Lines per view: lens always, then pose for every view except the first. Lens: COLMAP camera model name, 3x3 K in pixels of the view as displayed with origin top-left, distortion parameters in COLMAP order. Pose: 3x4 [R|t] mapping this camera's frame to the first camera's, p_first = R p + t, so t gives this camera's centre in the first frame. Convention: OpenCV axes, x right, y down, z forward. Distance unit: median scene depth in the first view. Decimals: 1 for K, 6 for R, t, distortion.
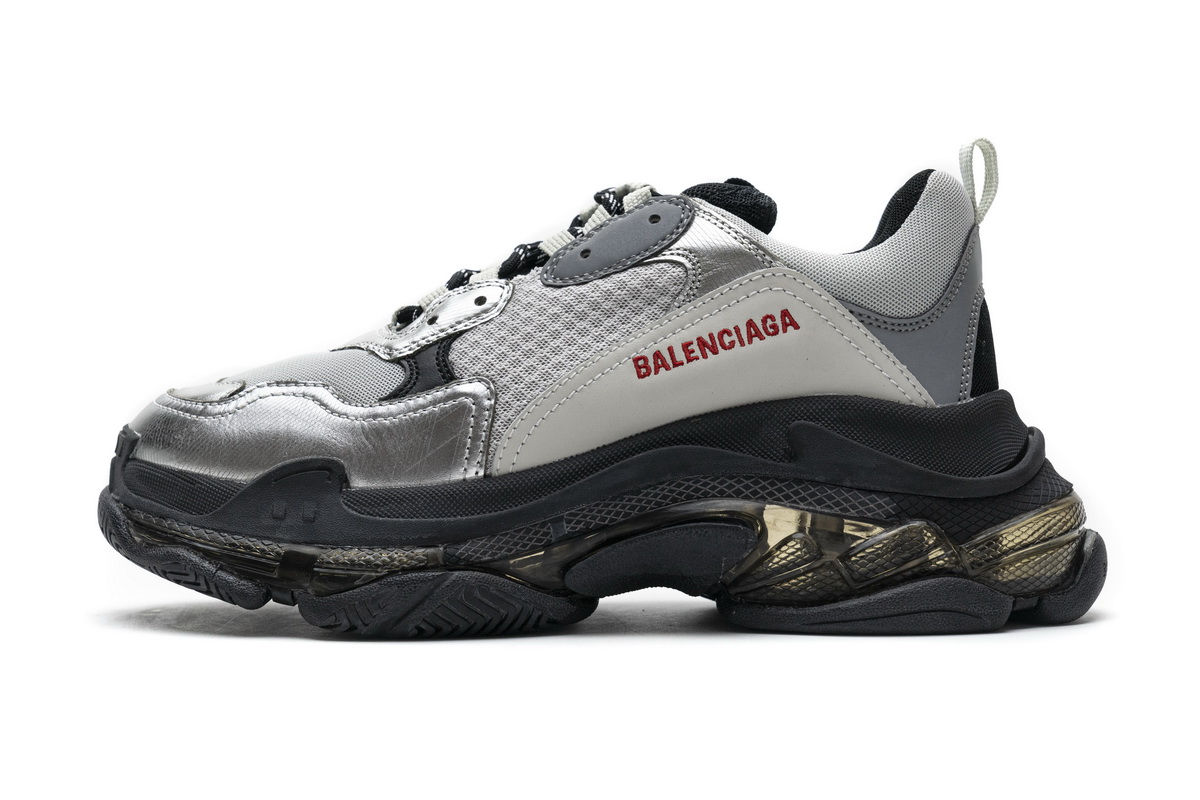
lens RADIAL K [[2263.5, 0, 594.8], [0, 2263.5, 390.4], [0, 0, 1]] dist [-0.005096, 0.000000]
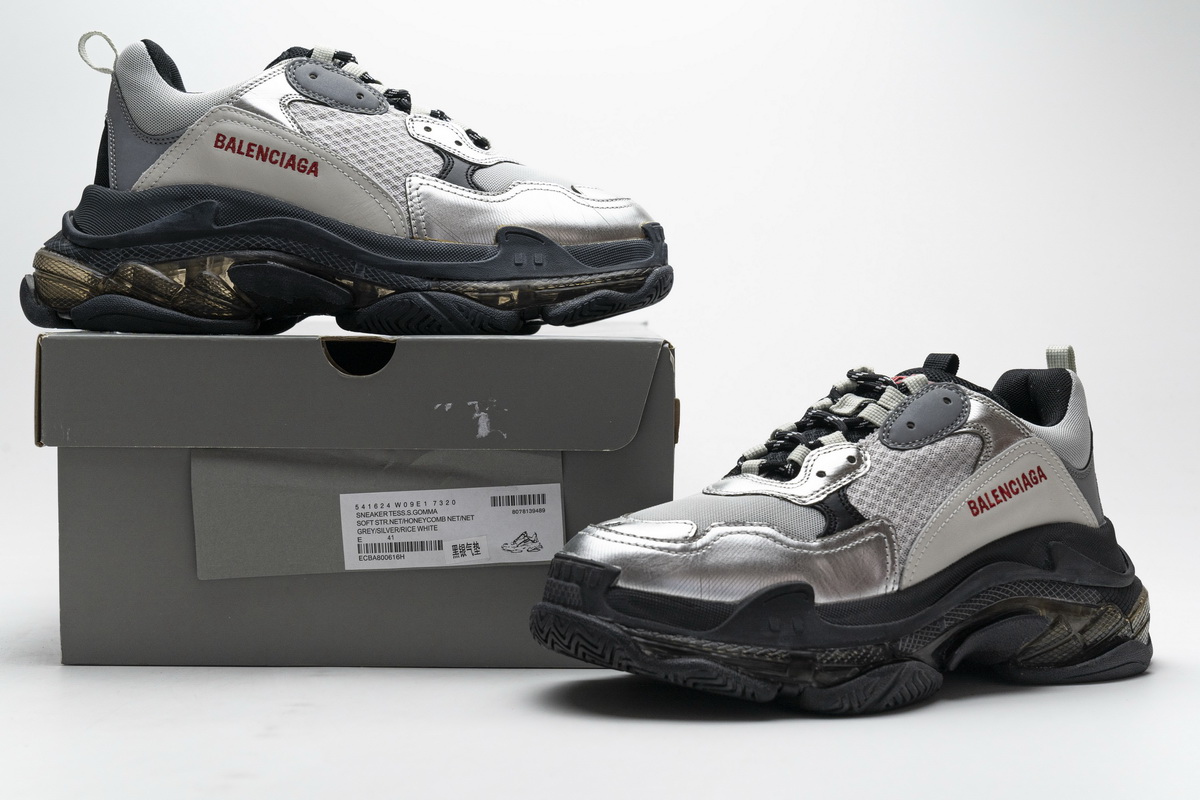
lens RADIAL K [[1786.6, 0, 604.4], [0, 1786.6, 401.2], [0, 0, 1]] dist [-0.036452, 0.000000]
pose [[0.820460, 0.005829, 0.571674, -0.813958], [-0.006383, 0.999979, -0.001036, -0.075022], [-0.571668, -0.002799, 0.820480, 0.205044]]
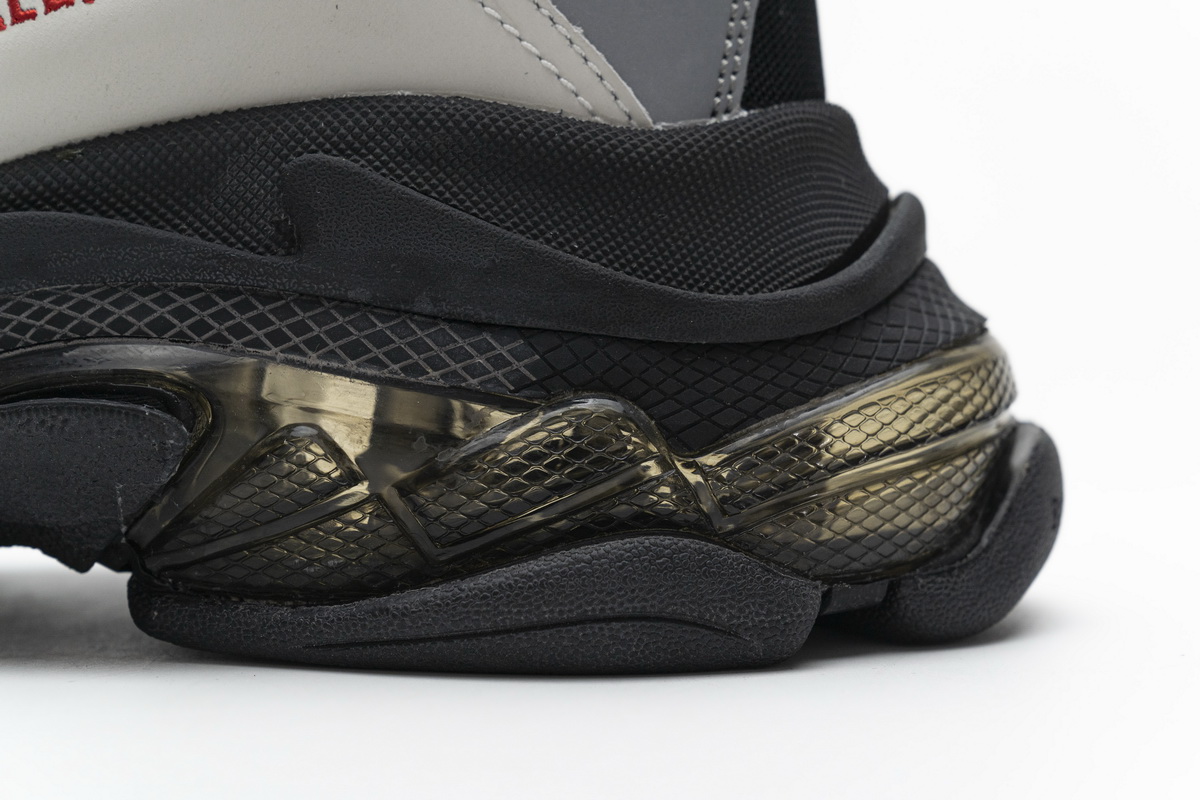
lens RADIAL K [[2314.4, 0, 604.6], [0, 2314.4, 392.9], [0, 0, 1]] dist [0.001707, 0.000000]
pose [[0.999924, 0.007208, -0.009990, 0.146937], [-0.006677, 0.998615, 0.052189, 0.034212], [0.010353, -0.052118, 0.998587, 0.570407]]
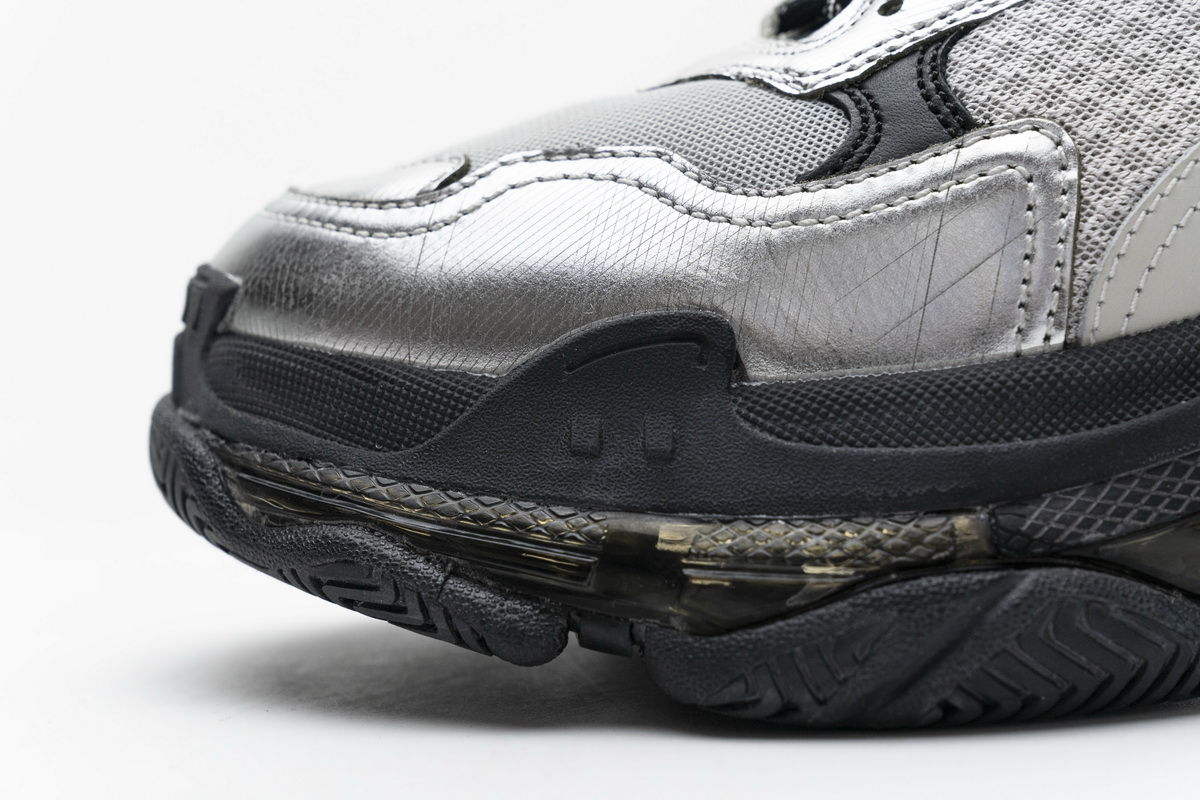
lens RADIAL K [[2314.4, 0, 598.2], [0, 2314.4, 403.6], [0, 0, 1]] dist [0.001707, 0.000000]
pose [[0.999492, -0.024439, 0.020463, -0.145784], [0.023601, 0.998911, 0.040245, 0.028939], [-0.021425, -0.039742, 0.998980, 0.556127]]
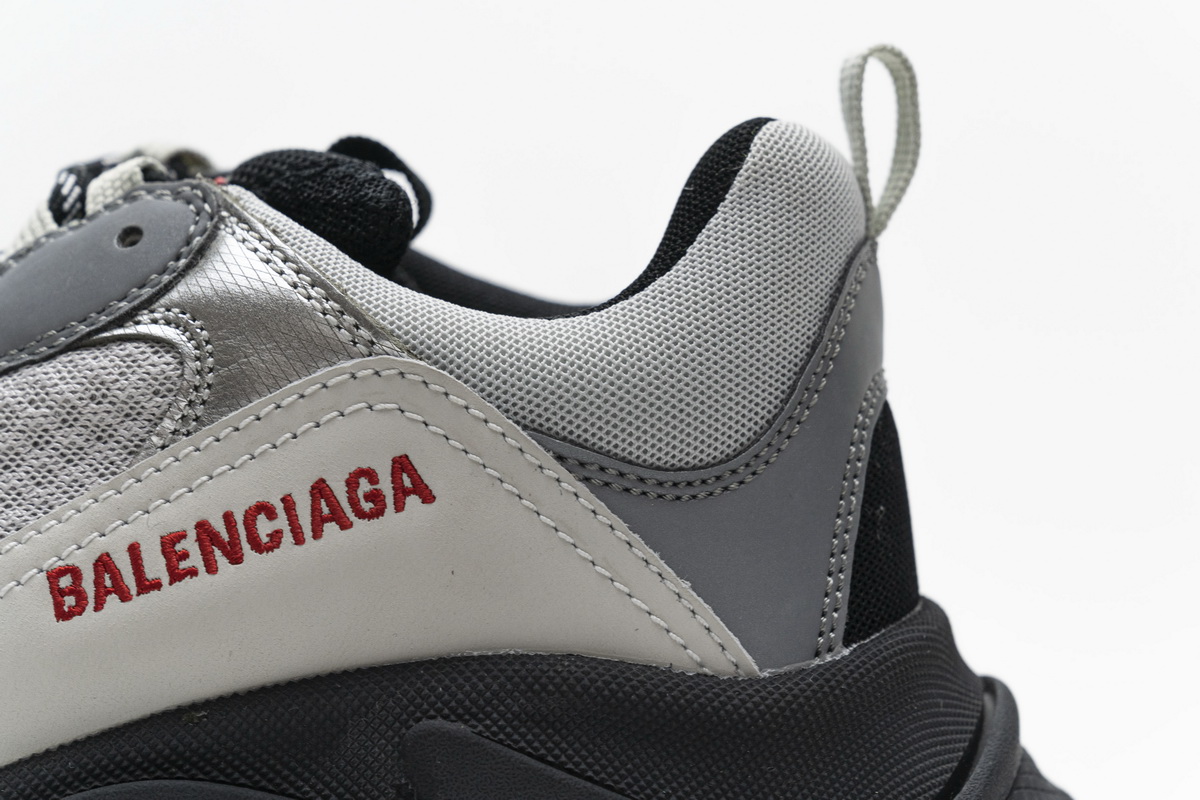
lens RADIAL K [[2314.4, 0, 597.9], [0, 2314.4, 406.8], [0, 0, 1]] dist [0.001707, 0.000000]
pose [[0.999849, -0.004412, -0.016786, 0.128038], [0.005279, 0.998633, 0.051993, -0.067274], [0.016534, -0.052074, 0.998506, 0.563696]]
